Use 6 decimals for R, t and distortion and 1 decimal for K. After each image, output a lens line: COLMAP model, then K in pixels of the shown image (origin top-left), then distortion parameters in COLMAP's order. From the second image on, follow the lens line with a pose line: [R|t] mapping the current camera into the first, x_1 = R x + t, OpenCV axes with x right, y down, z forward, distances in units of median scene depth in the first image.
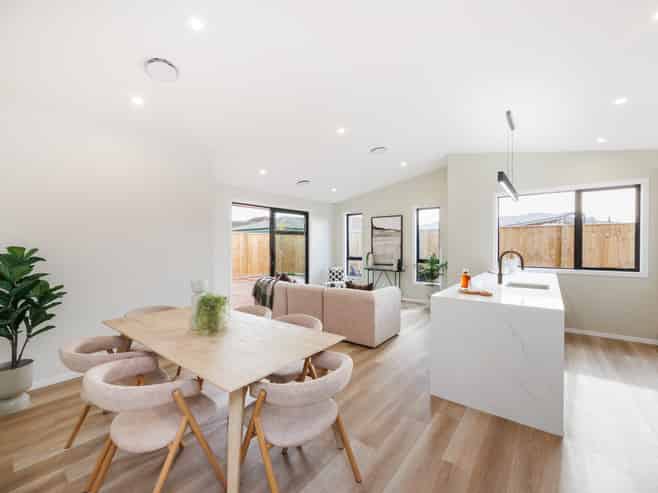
lens RADIAL K [[293.4, 0, 329.0], [0, 293.4, 246.5], [0, 0, 1]] dist [0.000965, 0.000177]
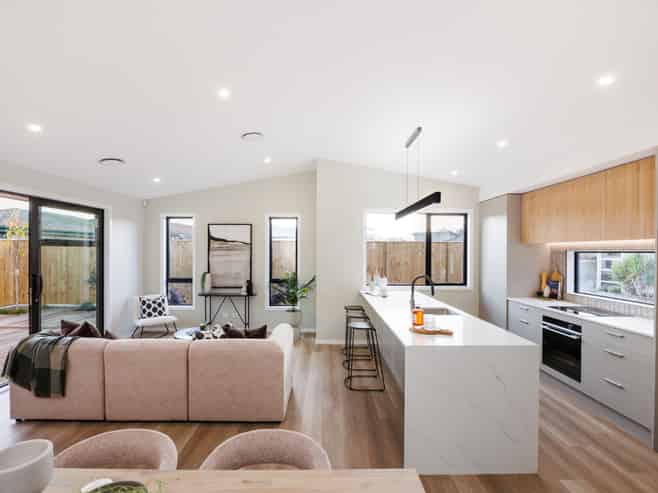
lens RADIAL K [[325.6, 0, 329.0], [0, 325.6, 246.5], [0, 0, 1]] dist [-0.027679, -0.000114]
pose [[0.780273, 0.013405, 0.625295, -0.133716], [-0.001972, 0.999818, -0.018974, -0.029578], [-0.625435, 0.013572, 0.780158, 0.191279]]
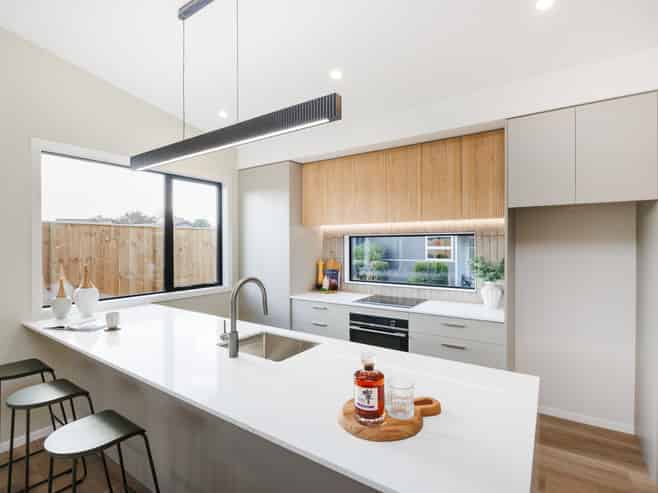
lens RADIAL K [[325.6, 0, 329.0], [0, 325.6, 246.5], [0, 0, 1]] dist [-0.027679, -0.000114]
pose [[-0.070982, -0.005337, 0.997463, 0.055163], [0.009726, 0.999934, 0.006042, -0.018089], [-0.997430, 0.010130, -0.070925, 0.459301]]
